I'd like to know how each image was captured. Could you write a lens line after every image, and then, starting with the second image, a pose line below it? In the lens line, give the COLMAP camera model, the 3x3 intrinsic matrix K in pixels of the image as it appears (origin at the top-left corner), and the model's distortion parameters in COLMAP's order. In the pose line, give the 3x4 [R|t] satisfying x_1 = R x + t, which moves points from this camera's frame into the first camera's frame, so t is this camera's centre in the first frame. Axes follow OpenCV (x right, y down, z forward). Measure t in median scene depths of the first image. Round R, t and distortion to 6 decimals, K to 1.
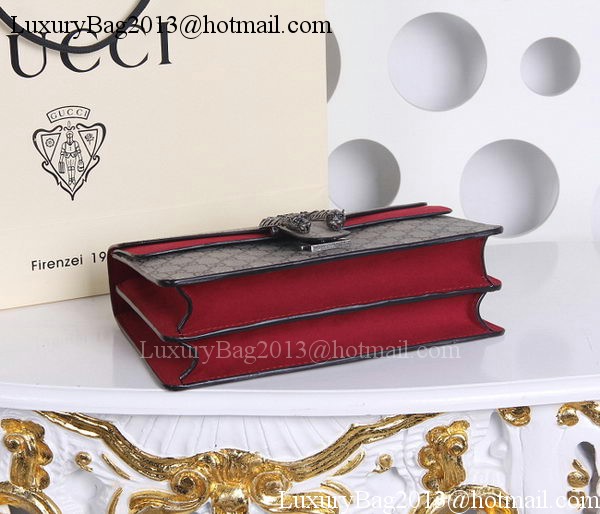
lens RADIAL K [[1854.0, 0, 300.0], [0, 1854.0, 257.0], [0, 0, 1]] dist [0.701413, -1.411582]
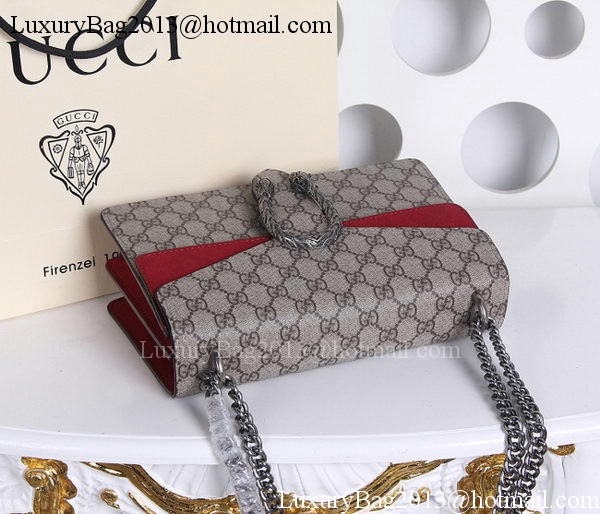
lens RADIAL K [[1437.5, 0, 298.7], [0, 1437.5, 240.6], [0, 0, 1]] dist [0.359612, -0.026922]
pose [[0.998664, -0.026529, 0.044335, -0.047290], [0.019778, 0.989040, 0.146318, -0.127404], [-0.047730, -0.145245, 0.988244, 0.273131]]
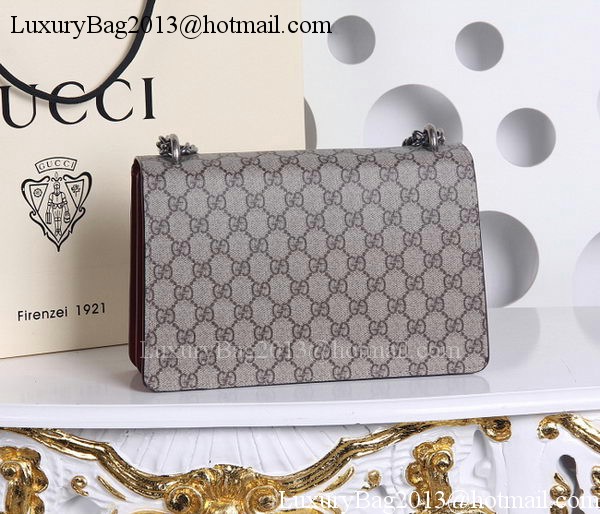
lens RADIAL K [[2463.3, 0, 297.7], [0, 2463.3, 283.5], [0, 0, 1]] dist [0.947725, 1.639841]
pose [[0.999409, -0.010619, 0.032706, -0.038960], [0.014792, 0.991389, -0.130108, 0.175831], [-0.031042, 0.130515, 0.990960, -0.357815]]
